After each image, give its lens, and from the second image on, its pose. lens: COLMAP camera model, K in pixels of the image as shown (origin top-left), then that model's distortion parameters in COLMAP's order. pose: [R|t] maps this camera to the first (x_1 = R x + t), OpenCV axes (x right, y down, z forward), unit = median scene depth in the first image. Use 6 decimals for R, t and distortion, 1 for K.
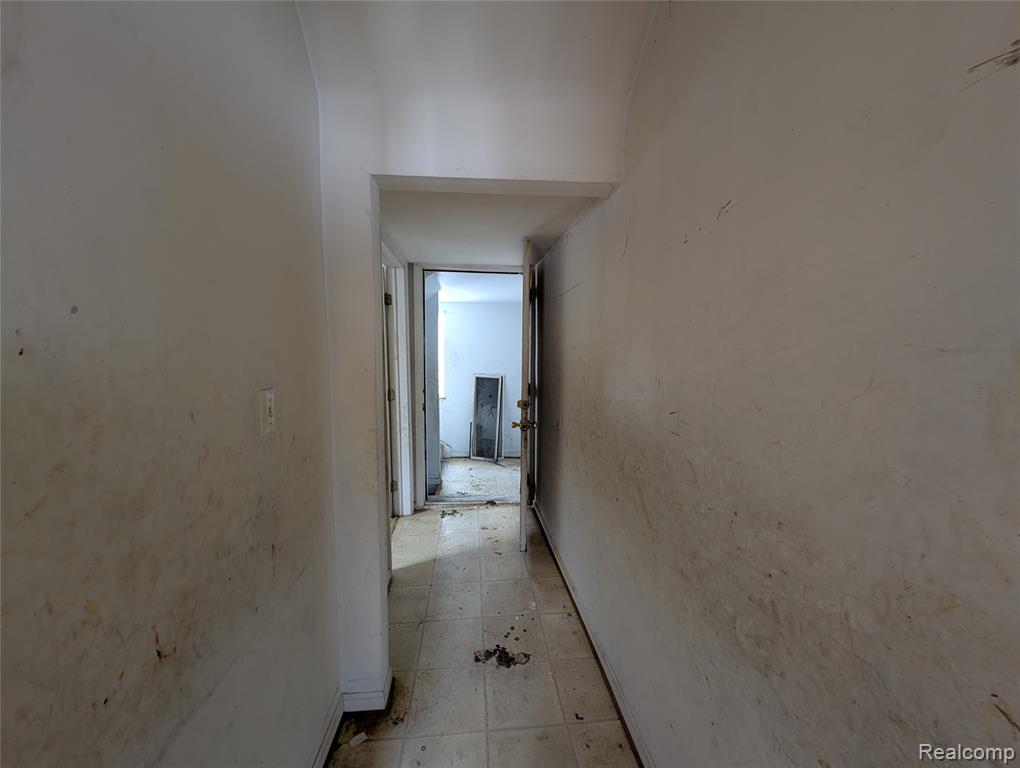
lens RADIAL K [[382.3, 0, 505.8], [0, 382.3, 385.6], [0, 0, 1]] dist [0.000244, -0.001400]
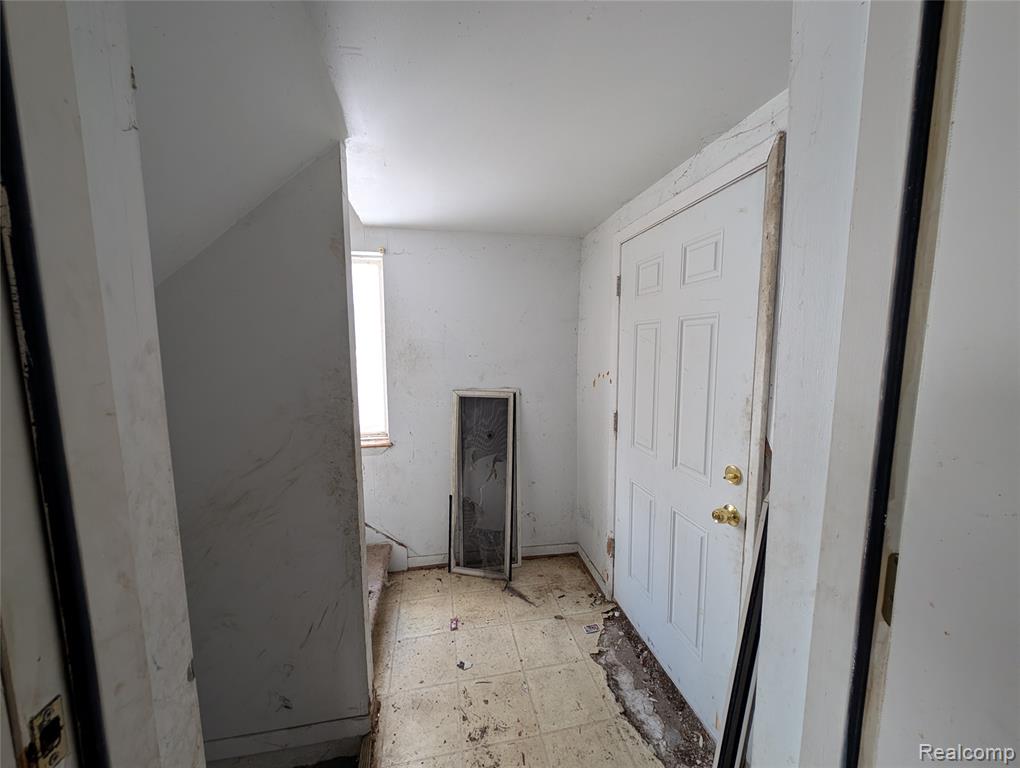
lens RADIAL K [[382.3, 0, 505.8], [0, 382.3, 385.6], [0, 0, 1]] dist [0.000244, -0.001400]
pose [[0.995862, -0.024495, 0.087511, -0.061966], [0.022215, 0.999390, 0.026928, -0.046288], [-0.088118, -0.024873, 0.995799, 0.540130]]
